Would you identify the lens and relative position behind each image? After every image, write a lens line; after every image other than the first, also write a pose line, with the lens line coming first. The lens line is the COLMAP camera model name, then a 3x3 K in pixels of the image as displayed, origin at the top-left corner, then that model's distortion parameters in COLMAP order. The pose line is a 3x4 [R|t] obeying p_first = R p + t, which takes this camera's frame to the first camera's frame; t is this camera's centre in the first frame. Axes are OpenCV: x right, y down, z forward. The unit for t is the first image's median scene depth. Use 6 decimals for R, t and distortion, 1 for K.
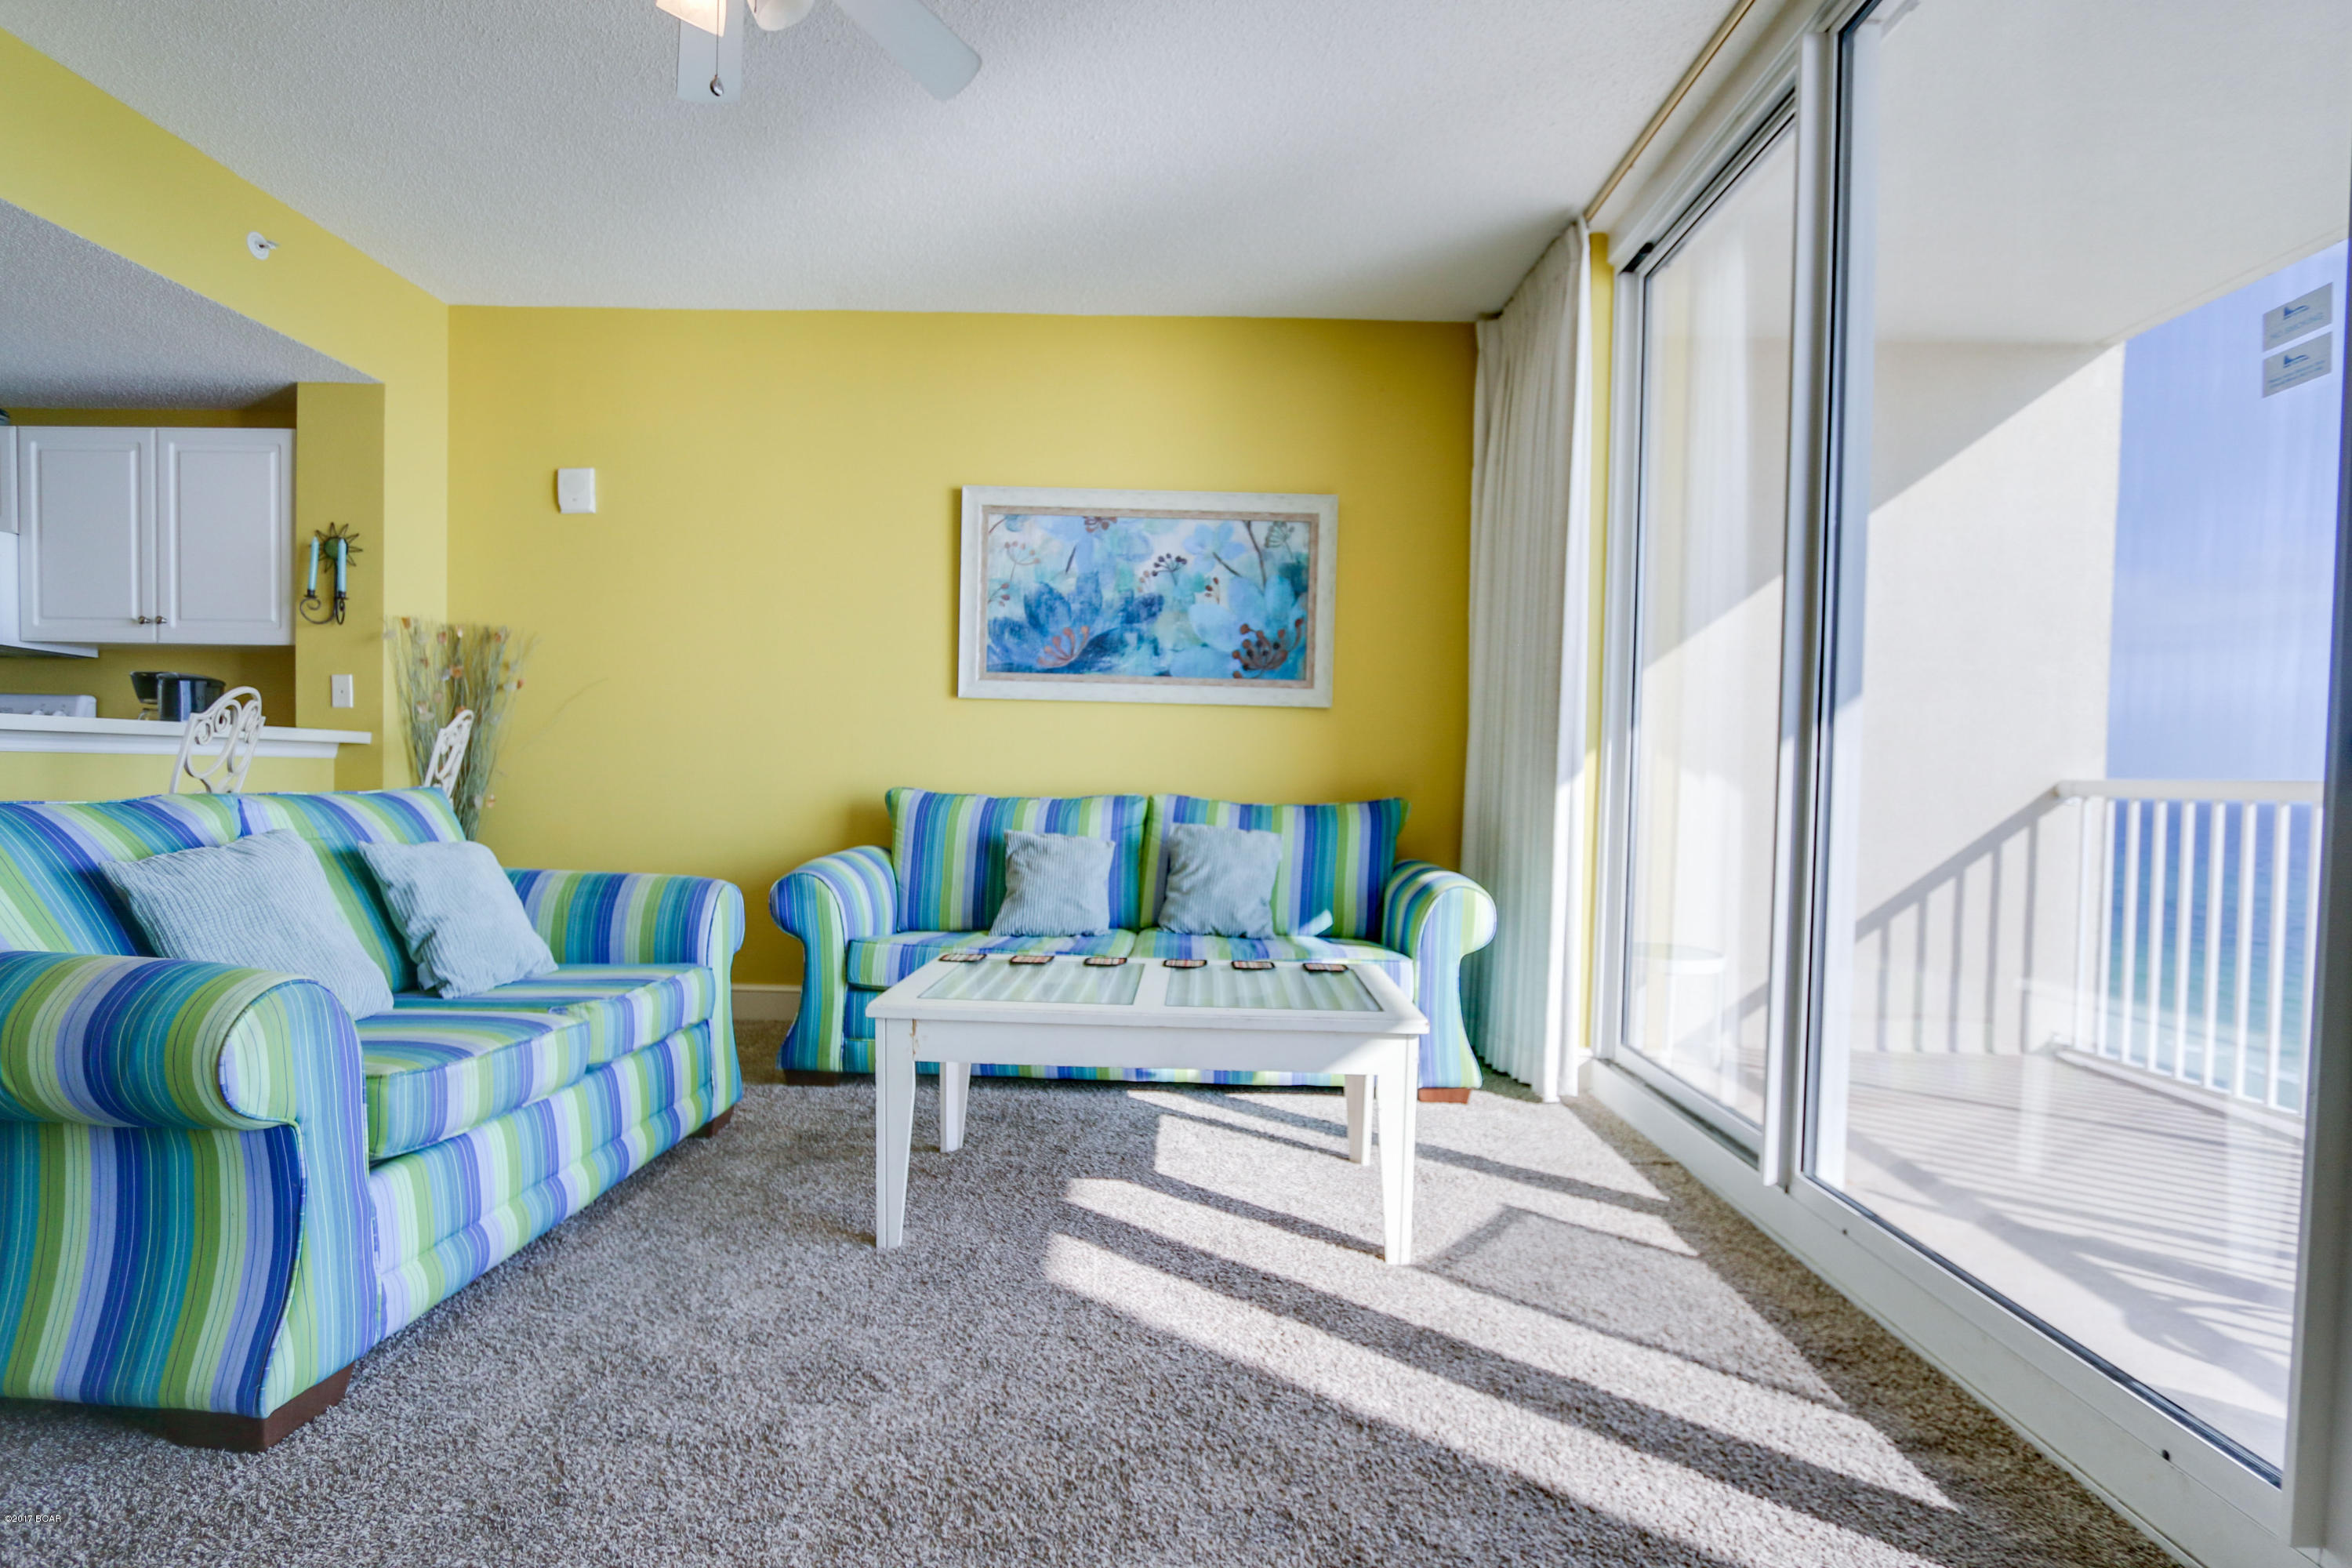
lens RADIAL K [[1143.3, 0, 1167.6], [0, 1143.3, 793.1], [0, 0, 1]] dist [-0.013741, 0.000515]
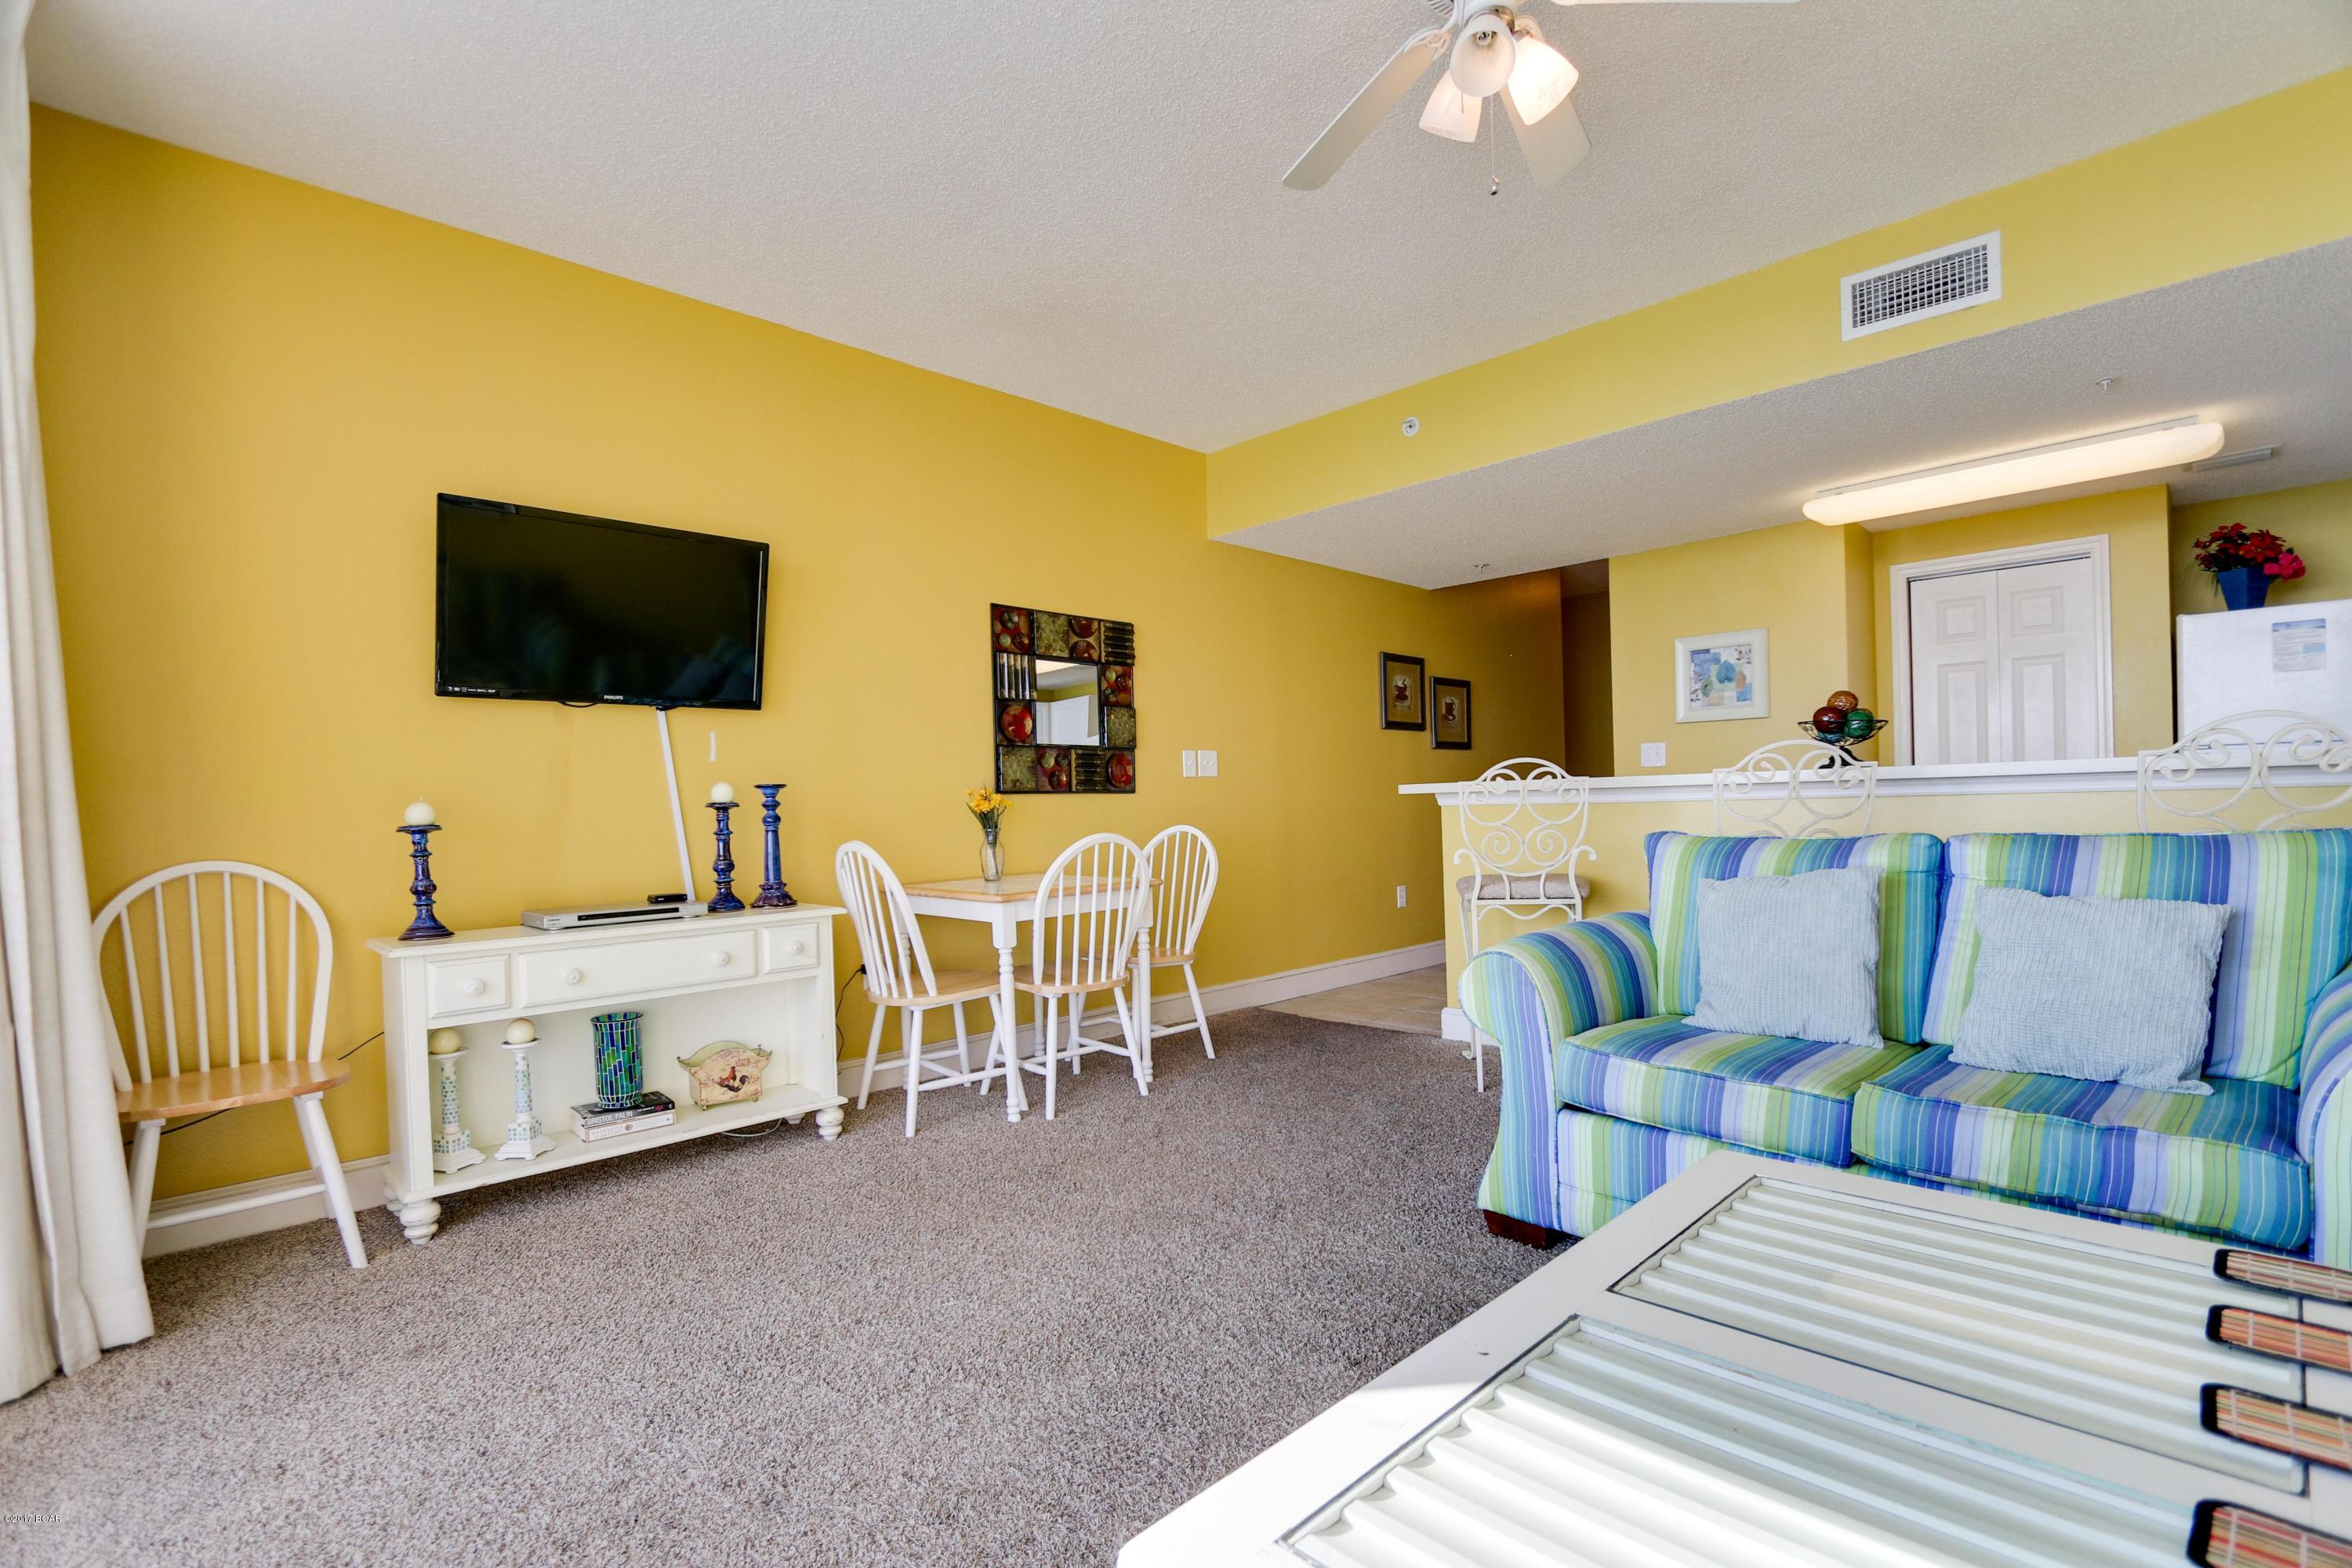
lens RADIAL K [[1070.3, 0, 1170.7], [0, 1070.3, 822.0], [0, 0, 1]] dist [-0.019102, 0.000780]
pose [[-0.698520, 0.010605, -0.715512, 0.237642], [0.004776, 0.999937, 0.010157, -0.013938], [0.715574, 0.003678, -0.698527, 0.651972]]
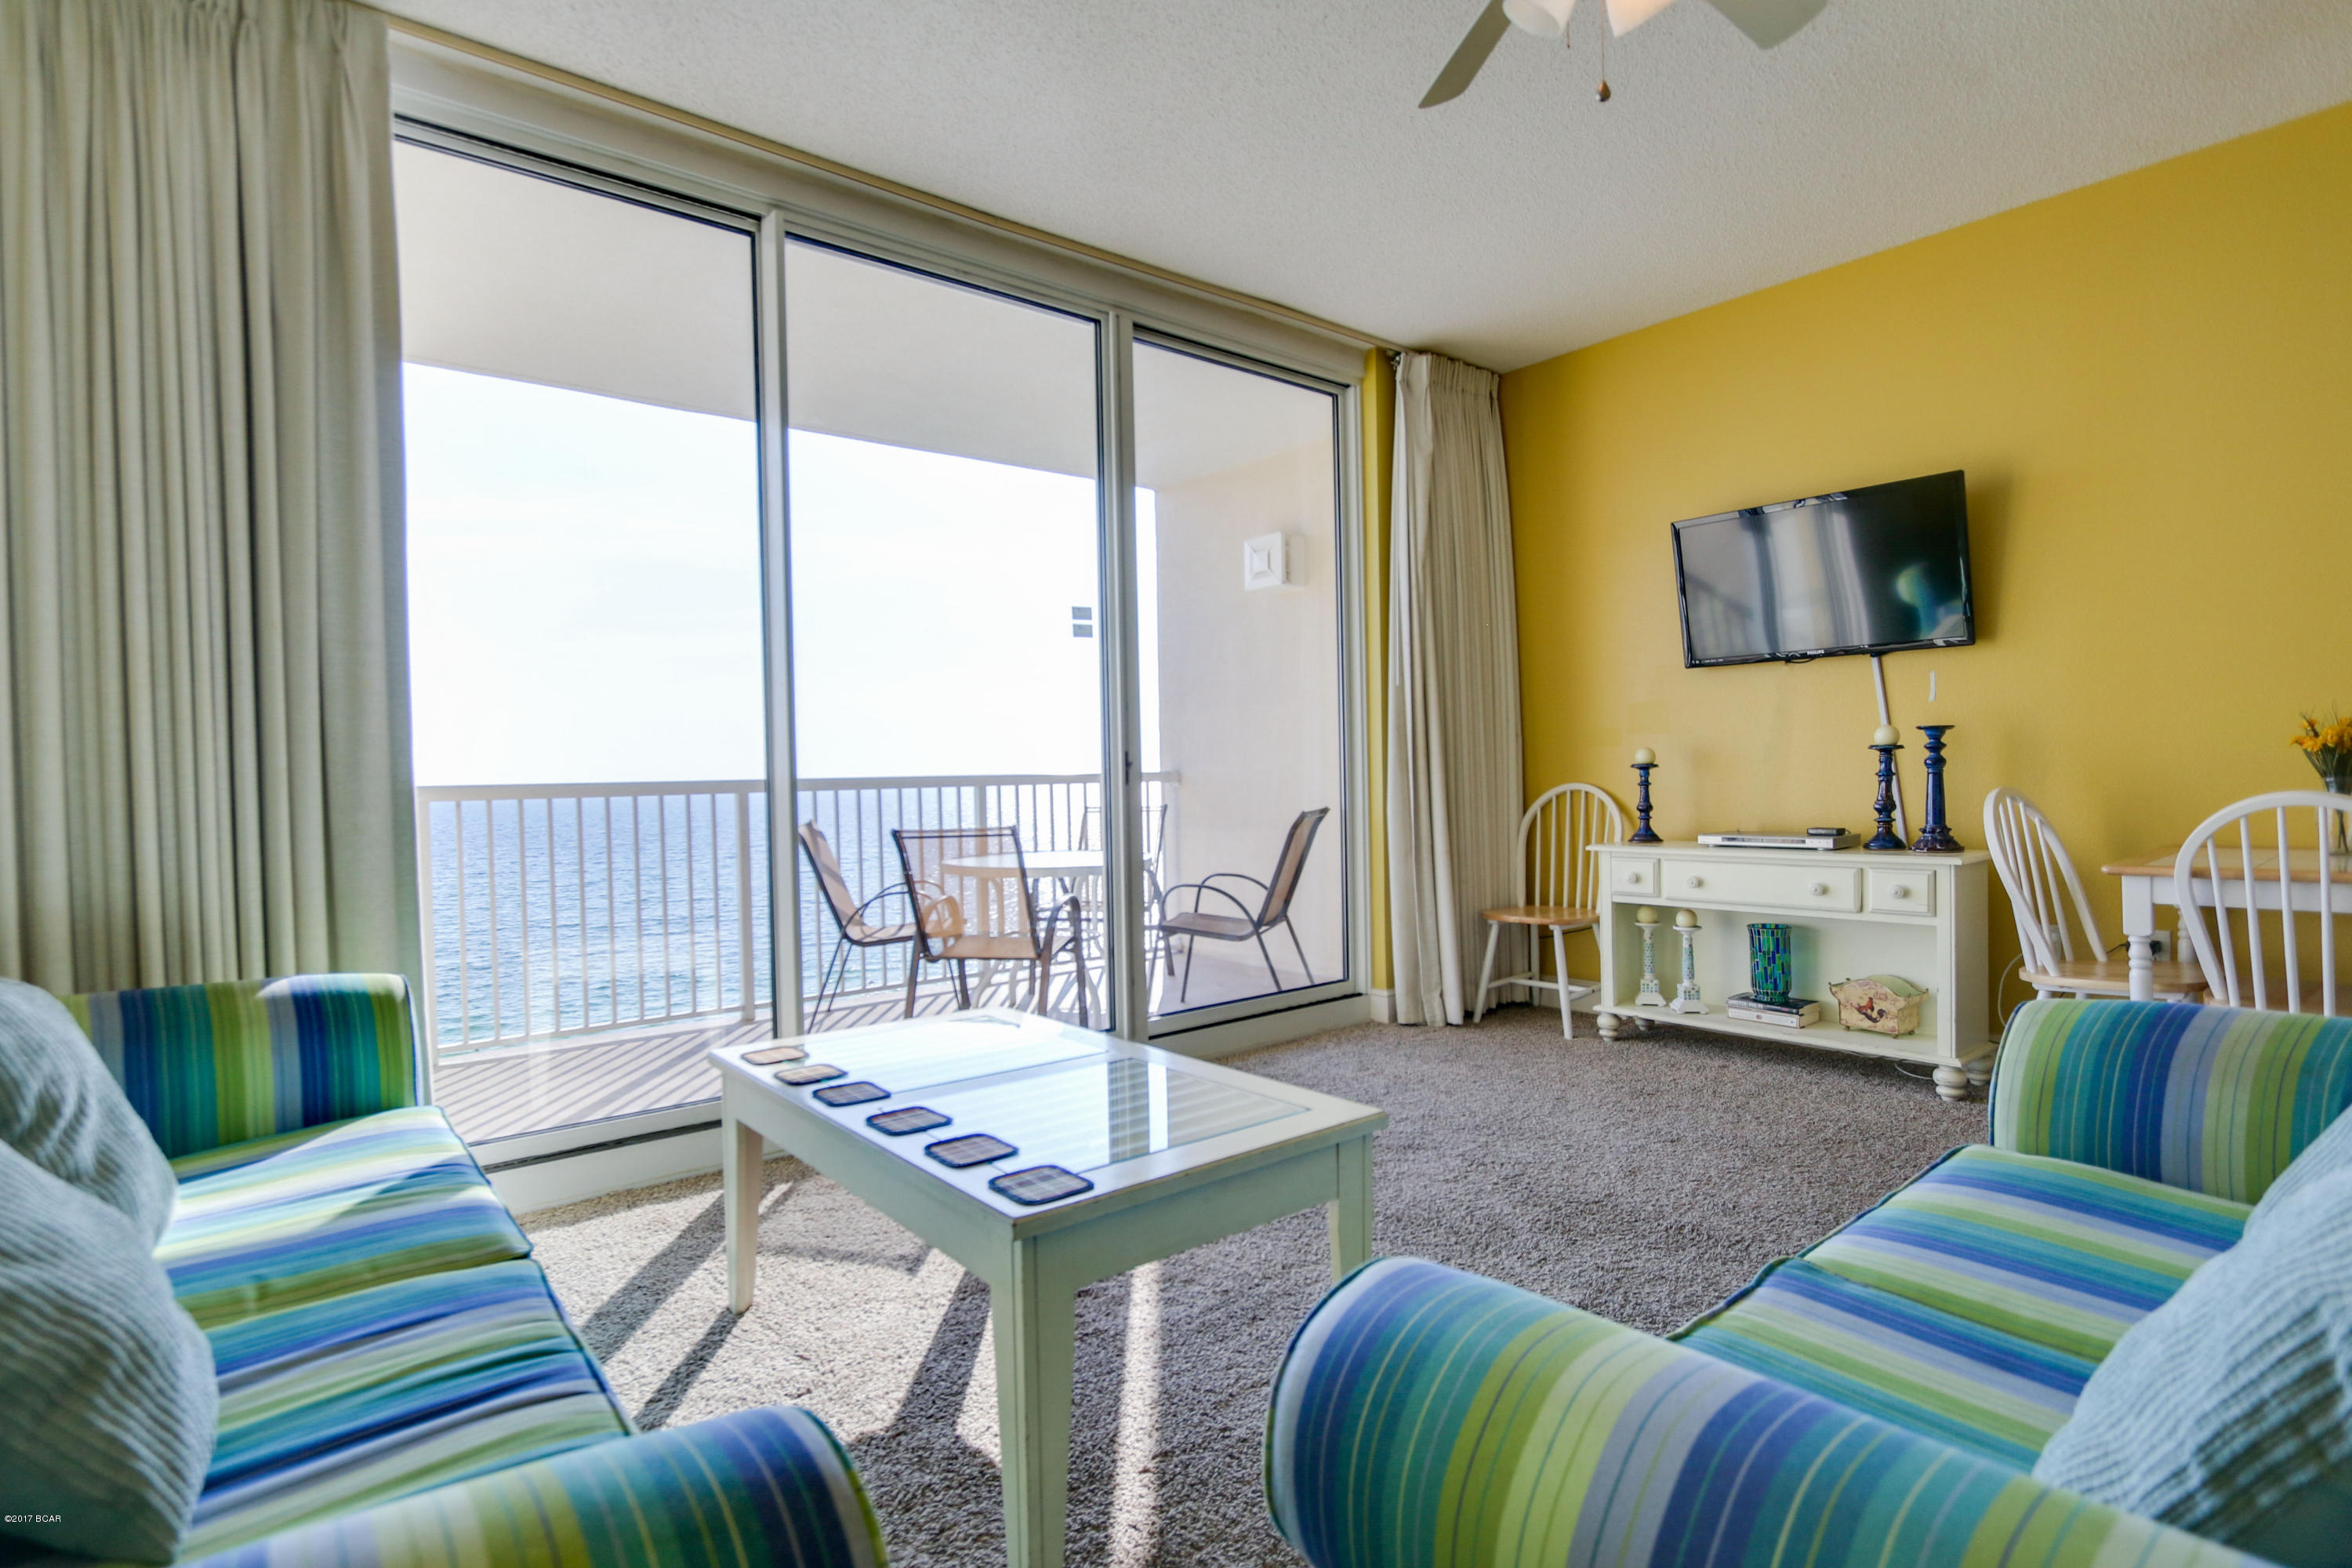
lens RADIAL K [[1143.3, 0, 1167.6], [0, 1143.3, 793.1], [0, 0, 1]] dist [-0.013741, 0.000515]
pose [[-0.652916, -0.018866, 0.757195, -0.386497], [0.019722, 0.998927, 0.041895, -0.031878], [-0.757173, 0.042287, -0.651844, 0.845025]]
